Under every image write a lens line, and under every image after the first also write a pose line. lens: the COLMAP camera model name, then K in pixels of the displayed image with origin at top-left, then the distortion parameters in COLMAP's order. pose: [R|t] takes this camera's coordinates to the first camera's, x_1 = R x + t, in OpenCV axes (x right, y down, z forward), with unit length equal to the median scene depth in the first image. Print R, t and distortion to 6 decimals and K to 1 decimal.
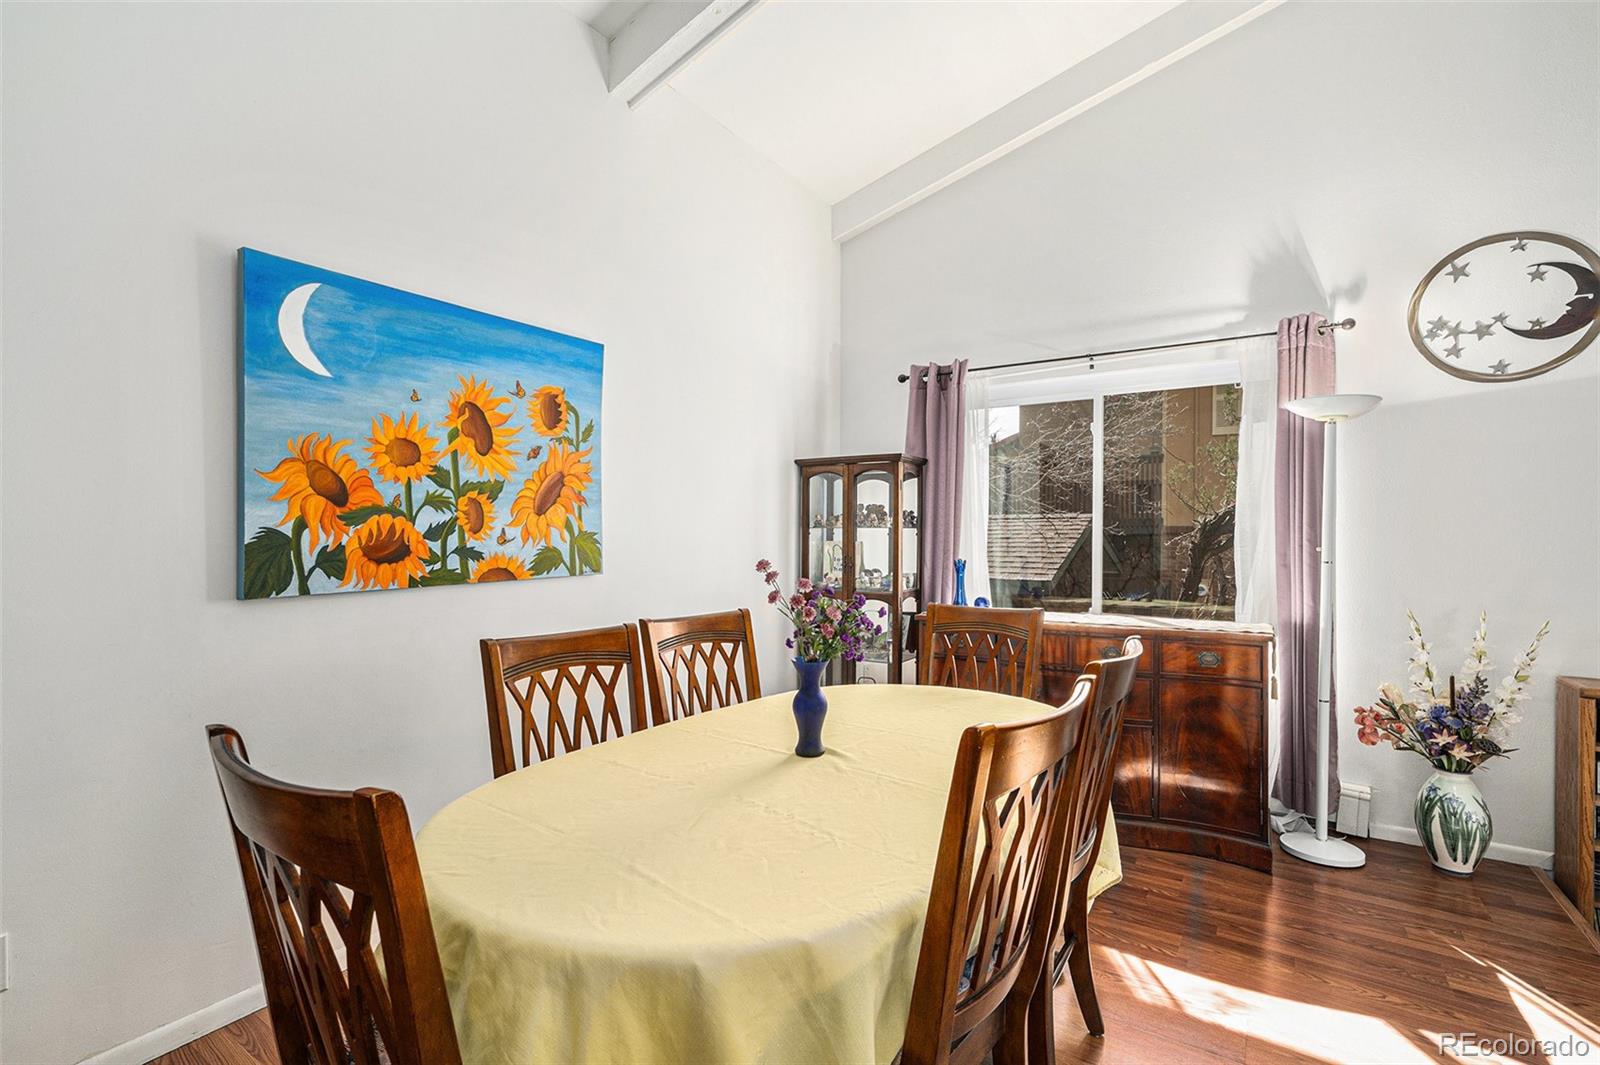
lens RADIAL K [[734.8, 0, 793.3], [0, 734.8, 532.9], [0, 0, 1]] dist [-0.007747, 0.006575]
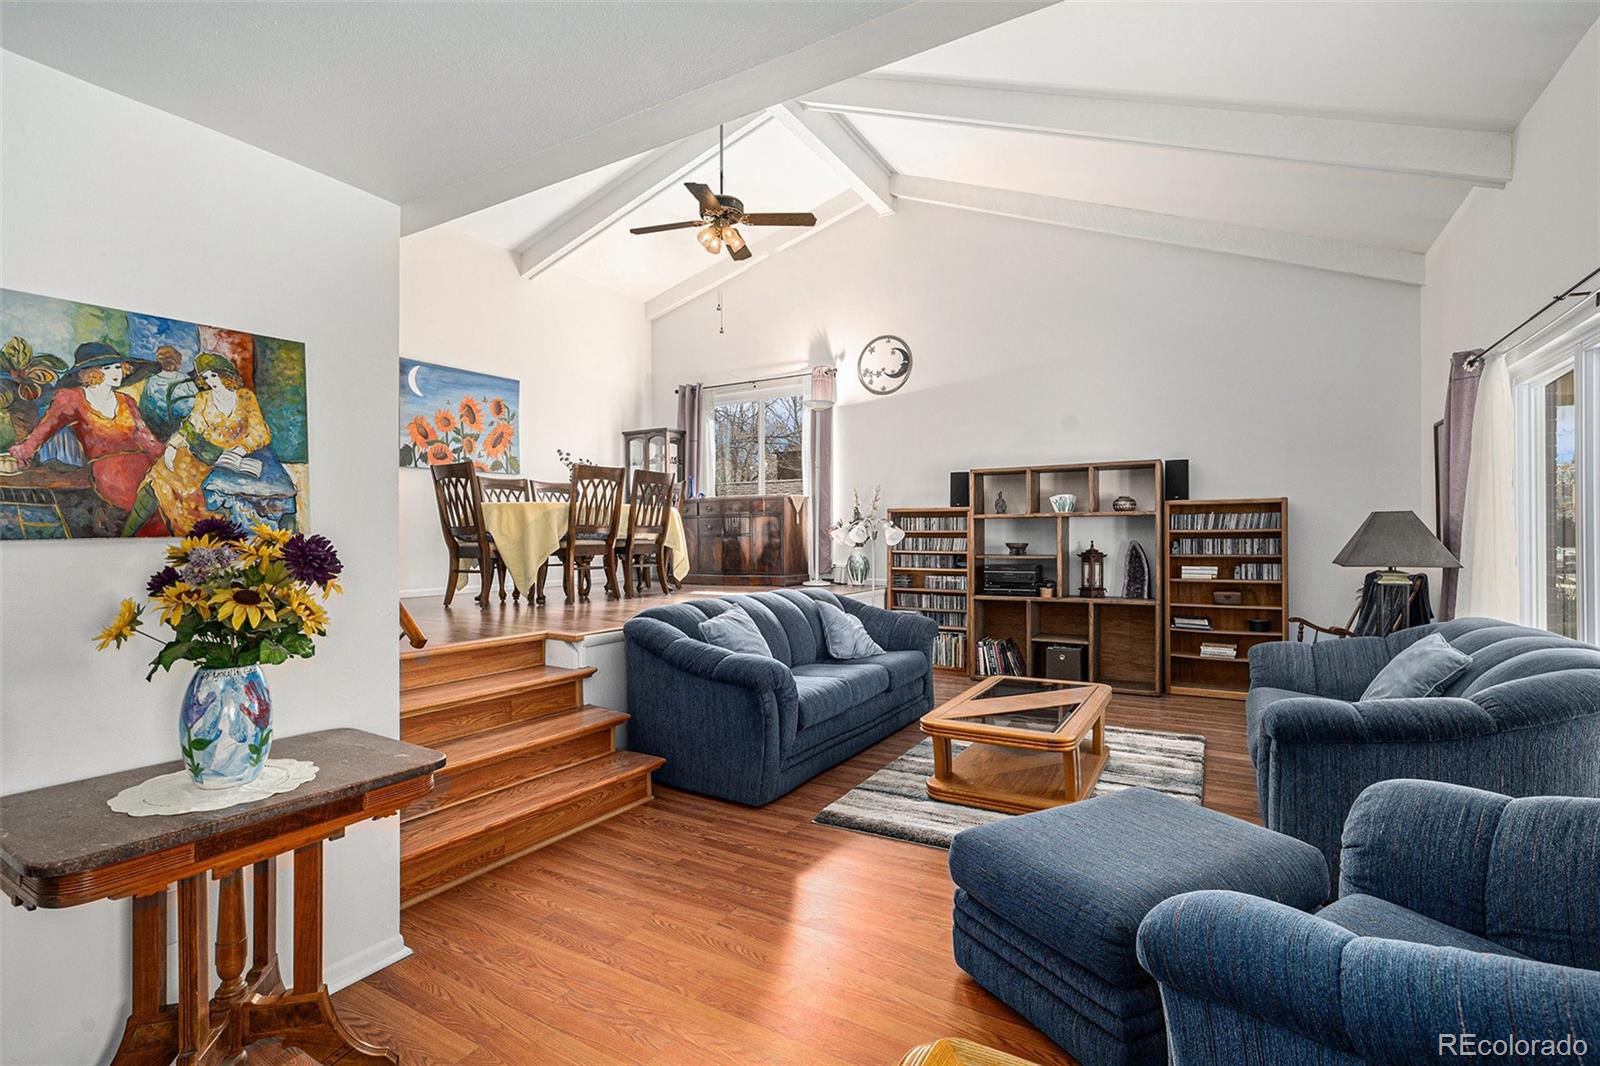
lens RADIAL K [[734.8, 0, 793.3], [0, 734.8, 533.4], [0, 0, 1]] dist [-0.007747, 0.006575]
pose [[0.998527, -0.012528, 0.052795, 0.565517], [0.012507, 0.999922, 0.000729, 0.287086], [-0.052800, -0.000068, 0.998605, -1.630549]]
